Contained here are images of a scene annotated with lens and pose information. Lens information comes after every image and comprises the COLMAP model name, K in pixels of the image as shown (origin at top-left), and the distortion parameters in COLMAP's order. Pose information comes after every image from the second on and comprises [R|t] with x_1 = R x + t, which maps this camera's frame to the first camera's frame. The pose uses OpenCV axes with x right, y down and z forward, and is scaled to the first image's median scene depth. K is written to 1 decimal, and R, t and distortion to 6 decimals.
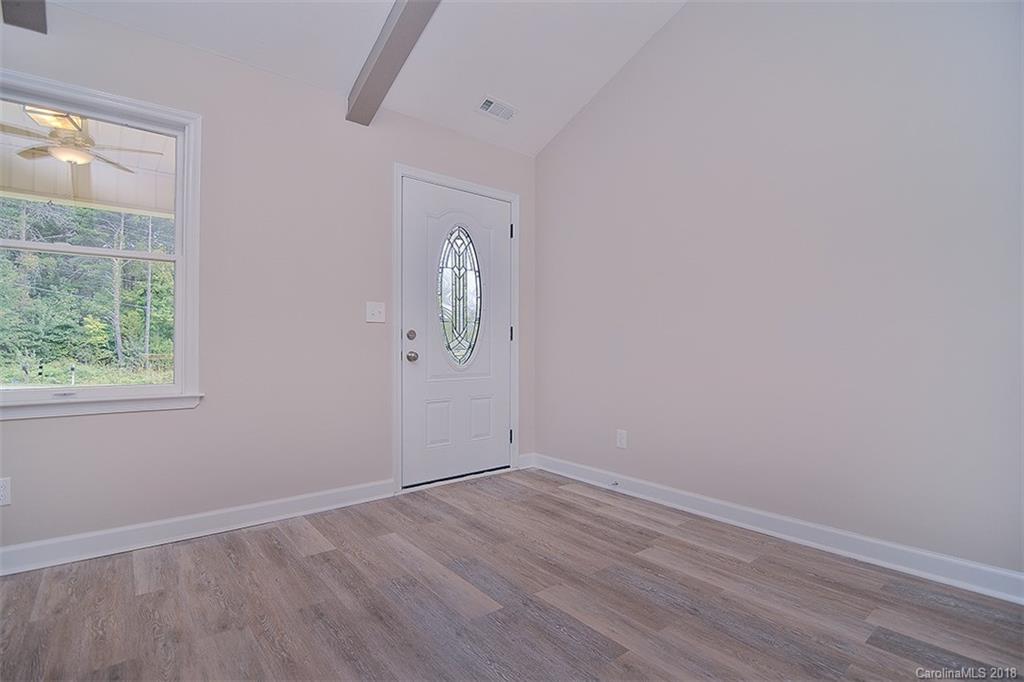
lens RADIAL K [[493.1, 0, 512.8], [0, 493.1, 346.3], [0, 0, 1]] dist [-0.014010, -0.000544]
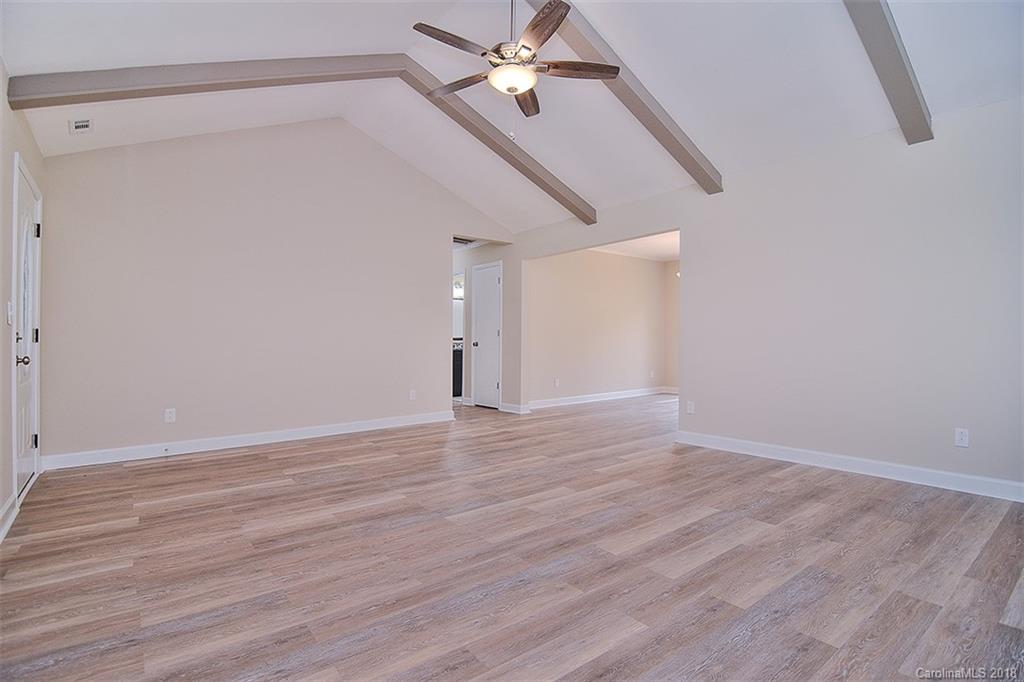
lens RADIAL K [[506.9, 0, 512.0], [0, 506.9, 341.0], [0, 0, 1]] dist [-0.010934, -0.001221]
pose [[0.028810, -0.007677, 0.999555, -1.601614], [0.018044, 0.999812, 0.007159, -0.006468], [-0.999422, 0.017830, 0.028943, 0.053616]]
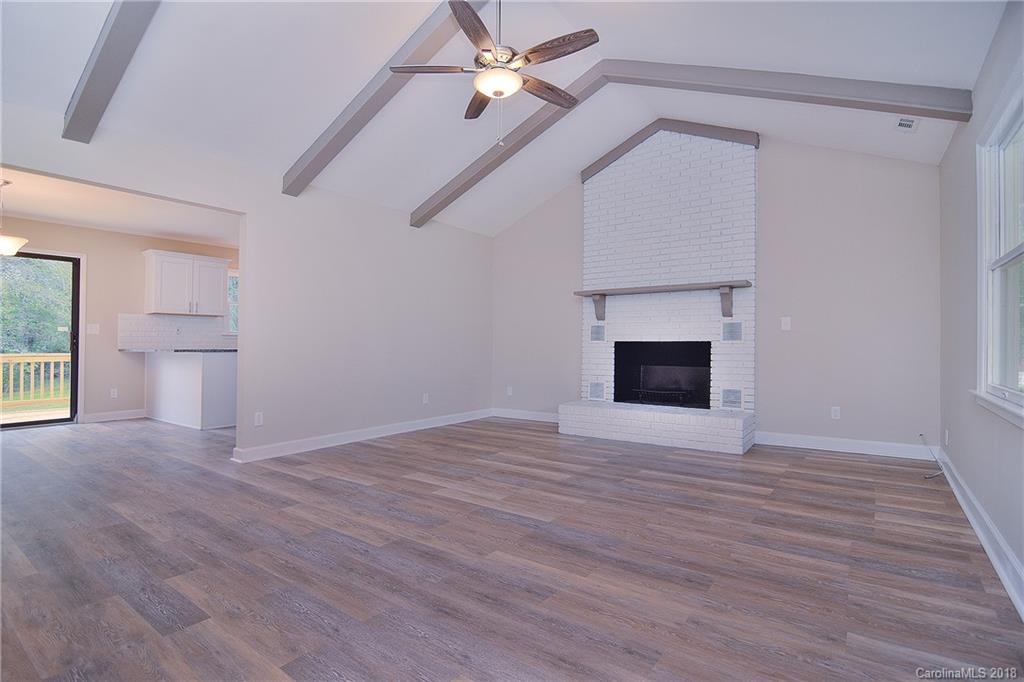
lens RADIAL K [[491.9, 0, 516.3], [0, 491.9, 337.8], [0, 0, 1]] dist [-0.004928, -0.010725]
pose [[-0.966670, -0.007180, -0.255924, 0.028838], [-0.006020, 0.999968, -0.005317, -0.009982], [0.255954, -0.003599, -0.966682, 1.413807]]
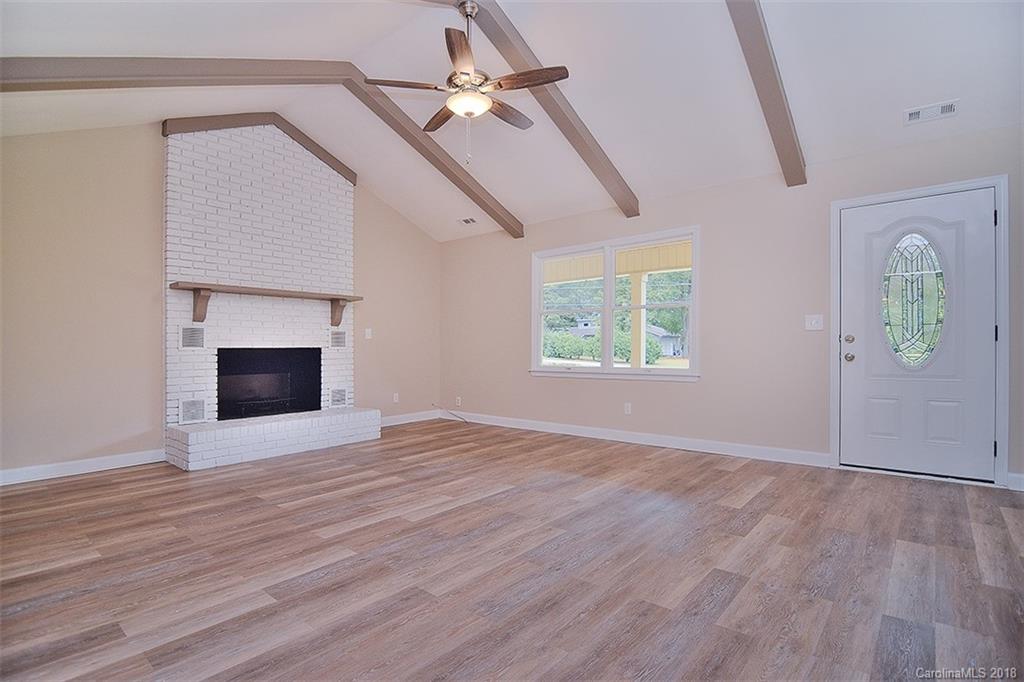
lens RADIAL K [[491.9, 0, 516.3], [0, 491.9, 337.8], [0, 0, 1]] dist [-0.004928, -0.010725]
pose [[0.180740, -0.026148, -0.983183, 1.182246], [0.001956, 0.999654, -0.026226, 0.006094], [0.983529, 0.002817, 0.180729, -0.016426]]
